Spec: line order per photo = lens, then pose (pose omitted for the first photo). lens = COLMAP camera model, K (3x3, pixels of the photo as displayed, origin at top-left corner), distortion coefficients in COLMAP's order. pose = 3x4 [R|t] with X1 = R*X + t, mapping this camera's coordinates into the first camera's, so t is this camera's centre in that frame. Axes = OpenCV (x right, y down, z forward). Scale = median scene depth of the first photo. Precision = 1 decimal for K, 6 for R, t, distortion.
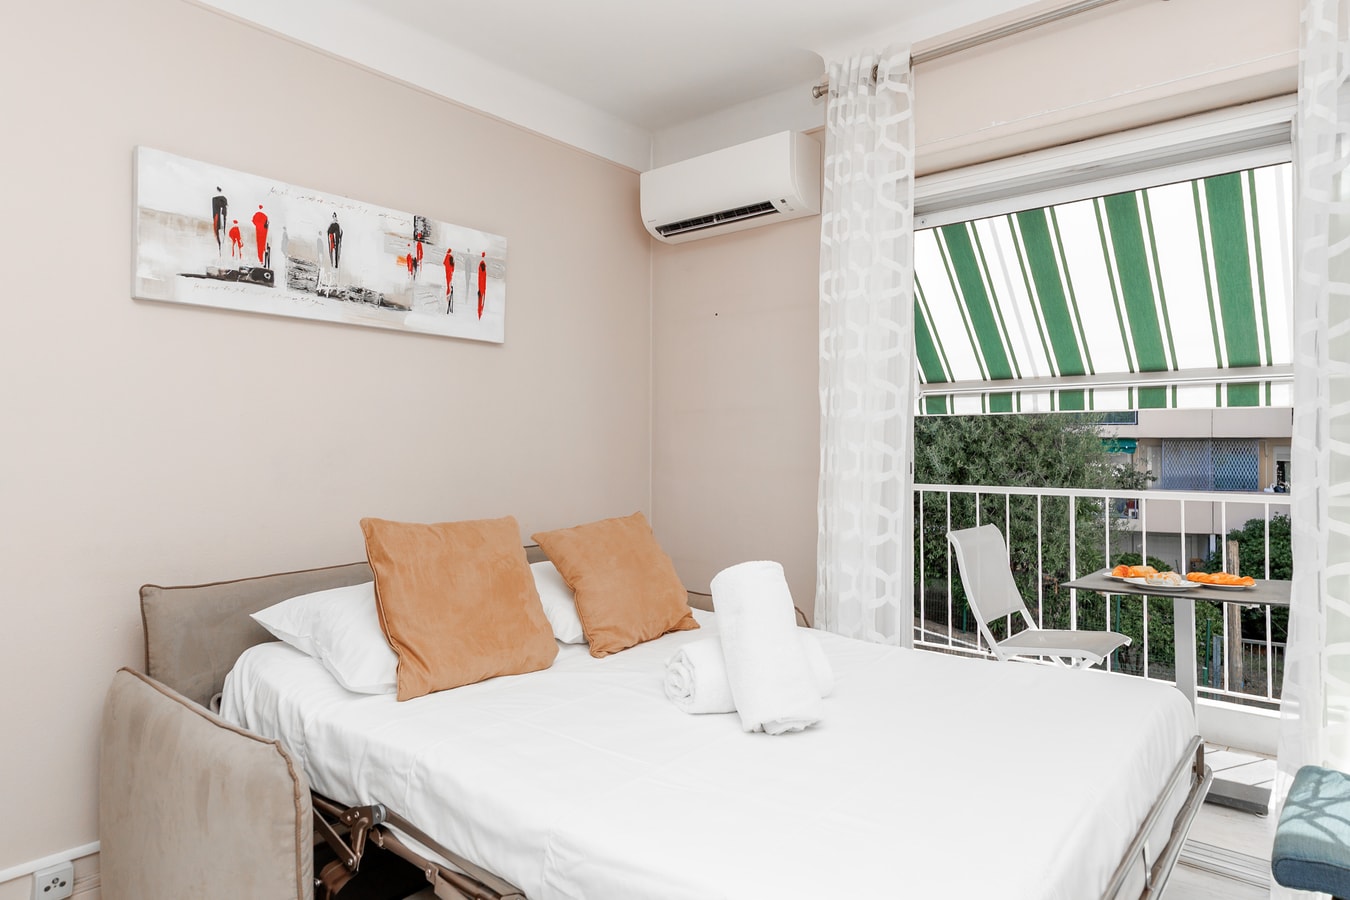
lens RADIAL K [[805.8, 0, 710.2], [0, 805.8, 426.4], [0, 0, 1]] dist [0.002650, 0.000481]
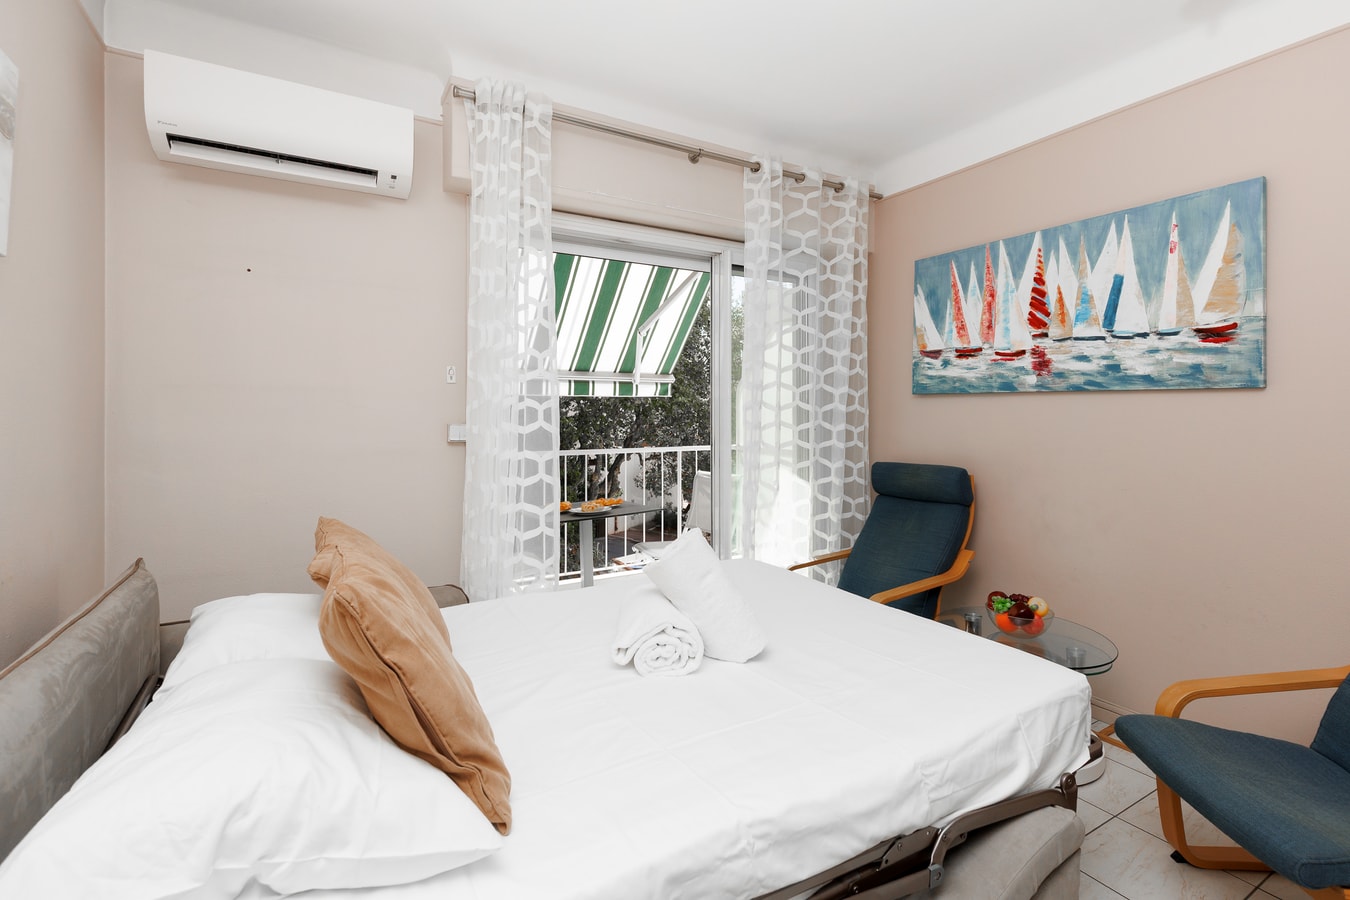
lens RADIAL K [[602.0, 0, 690.5], [0, 602.0, 410.7], [0, 0, 1]] dist [0.002348, 0.000217]
pose [[0.368941, 0.000435, 0.929453, -0.550034], [-0.024065, 0.999669, 0.009085, -0.014890], [-0.929141, -0.025719, 0.368830, 0.468200]]
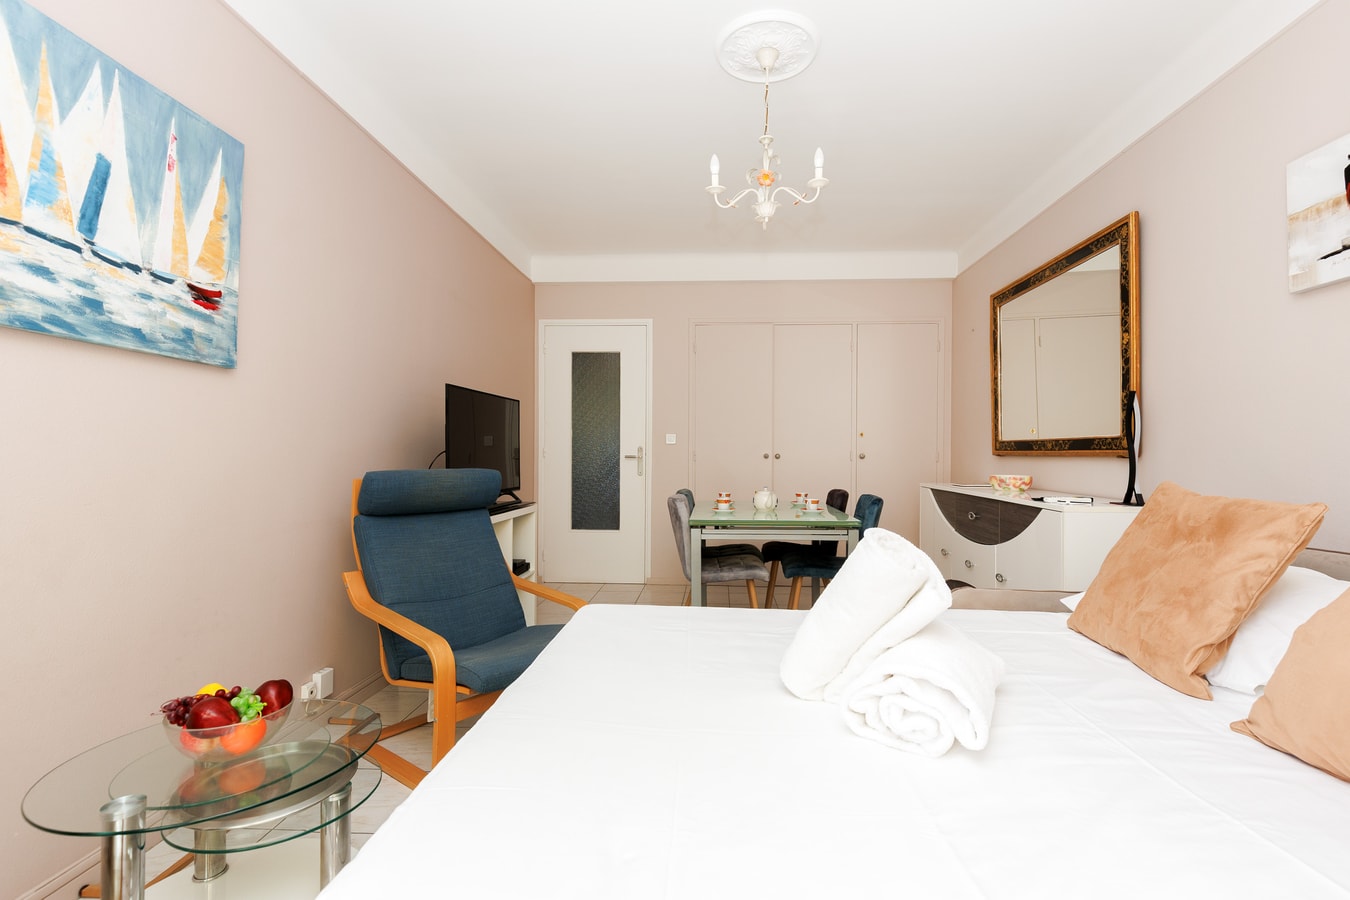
lens RADIAL K [[639.7, 0, 690.9], [0, 639.7, 448.3], [0, 0, 1]] dist [0.005370, 0.000125]
pose [[-0.813238, -0.010602, -0.581835, 0.448069], [0.008977, 0.999487, -0.030759, 0.068723], [0.581863, -0.030238, -0.812725, 1.013048]]
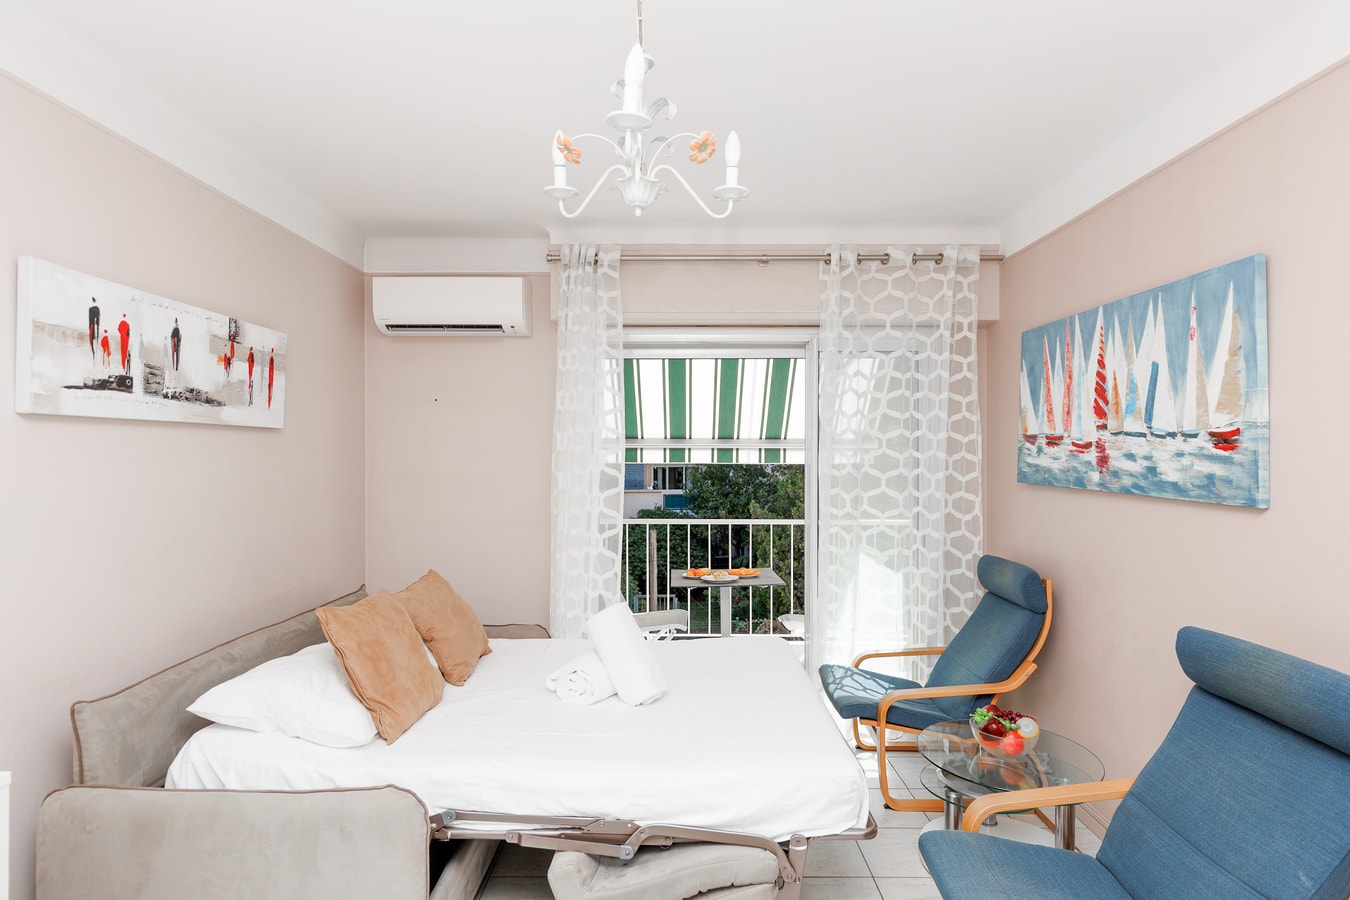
lens RADIAL K [[697.1, 0, 687.3], [0, 697.1, 453.6], [0, 0, 1]] dist [-0.002830, 0.000033]
pose [[0.781497, 0.003493, 0.623899, -0.496011], [-0.020311, 0.999597, 0.019845, -0.116426], [-0.623578, -0.028181, 0.781253, -0.127094]]
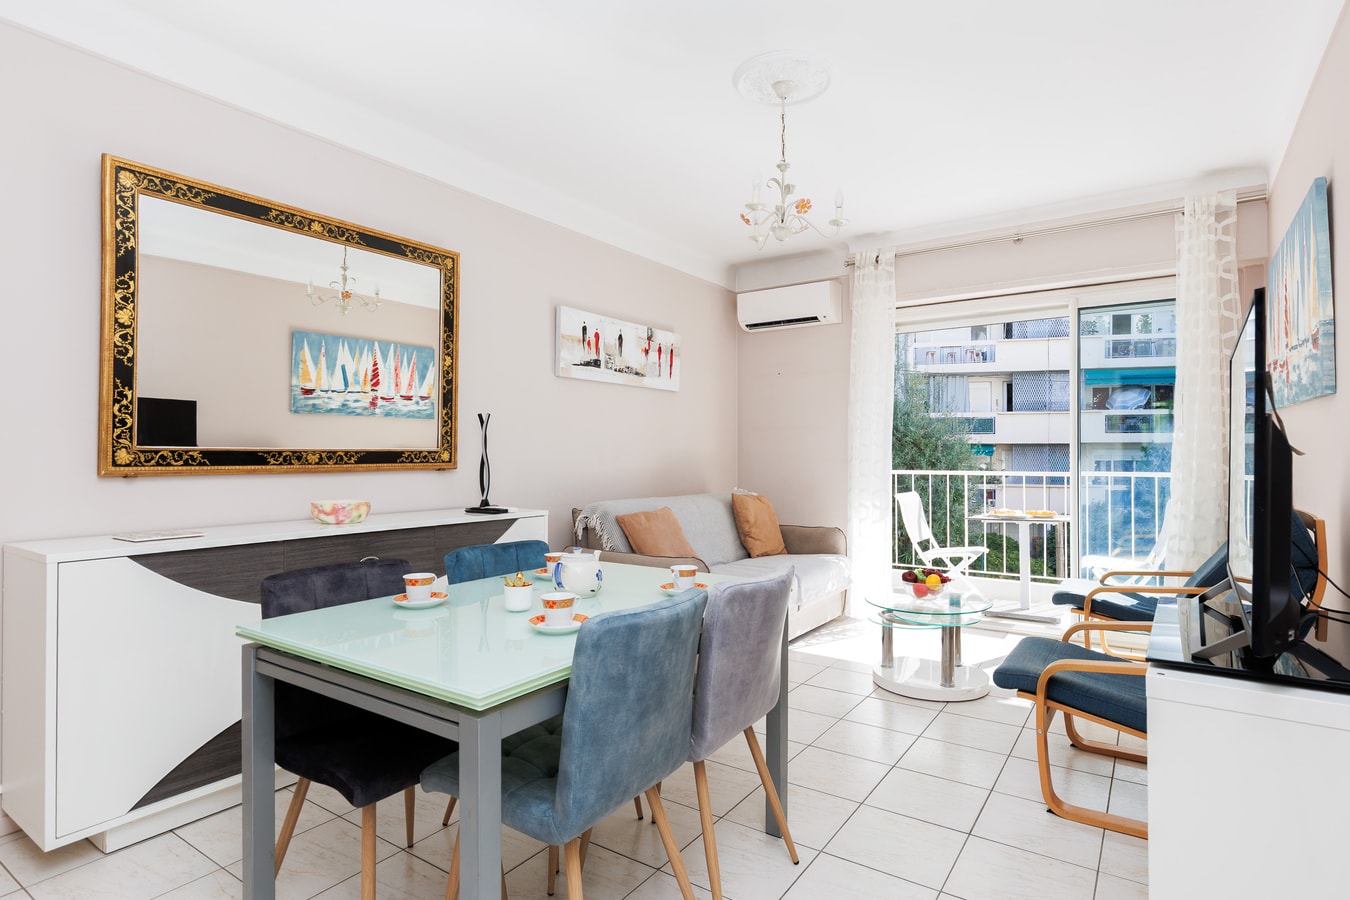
lens RADIAL K [[685.2, 0, 718.1], [0, 685.2, 444.7], [0, 0, 1]] dist [-0.000086, 0.000078]
pose [[0.994451, 0.000689, 0.105195, -0.392461], [-0.002334, 0.999877, 0.015510, -0.006887], [-0.105171, -0.015669, 0.994331, -0.686359]]
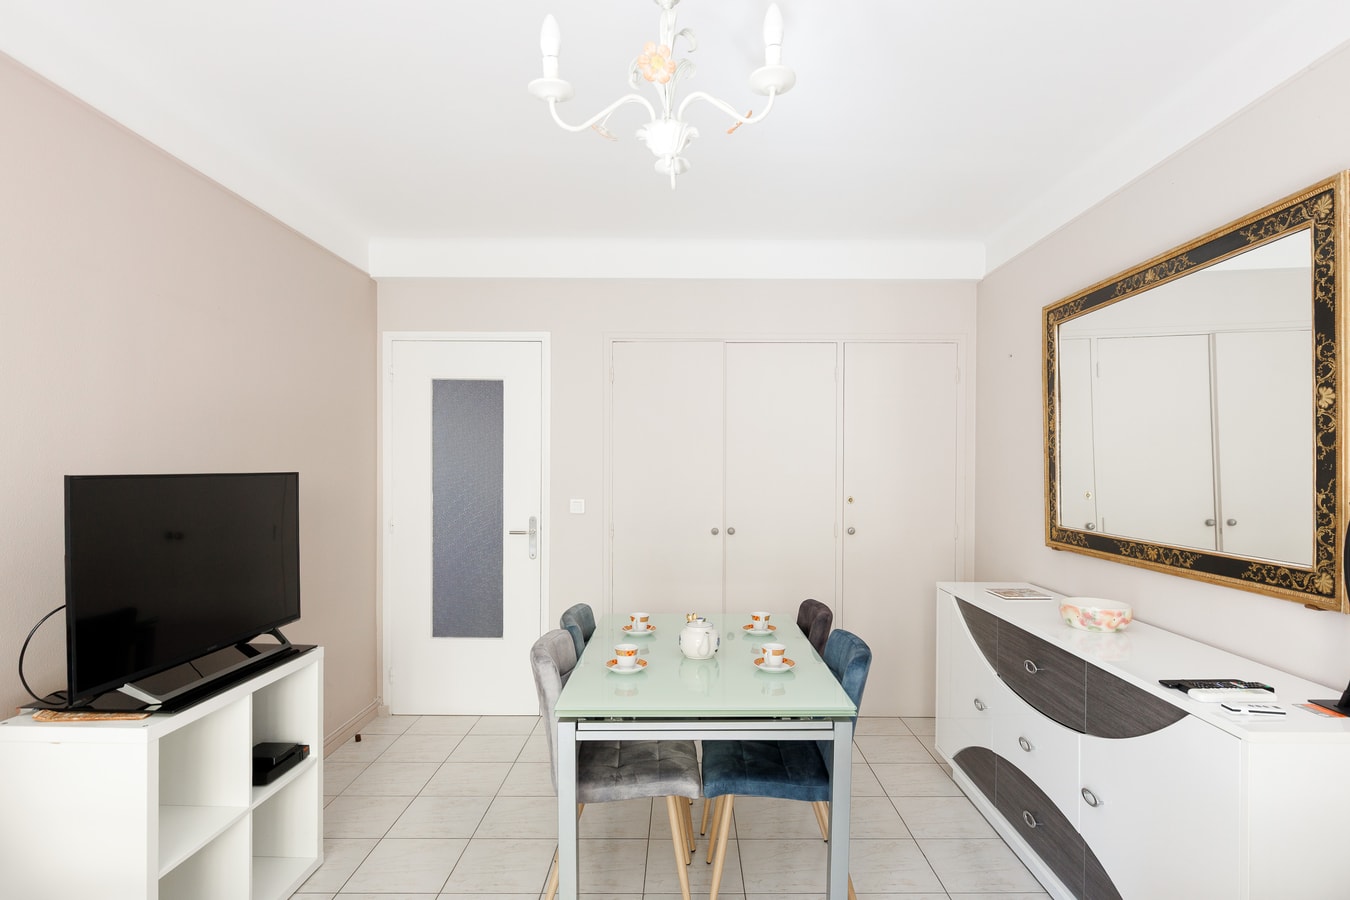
lens RADIAL K [[703.5, 0, 694.0], [0, 703.5, 468.6], [0, 0, 1]] dist [-0.001273, -0.000007]
pose [[-0.785207, -0.000298, -0.619234, 0.101694], [0.012279, 0.999796, -0.016051, -0.067915], [0.619112, -0.020207, -0.785043, 0.721835]]
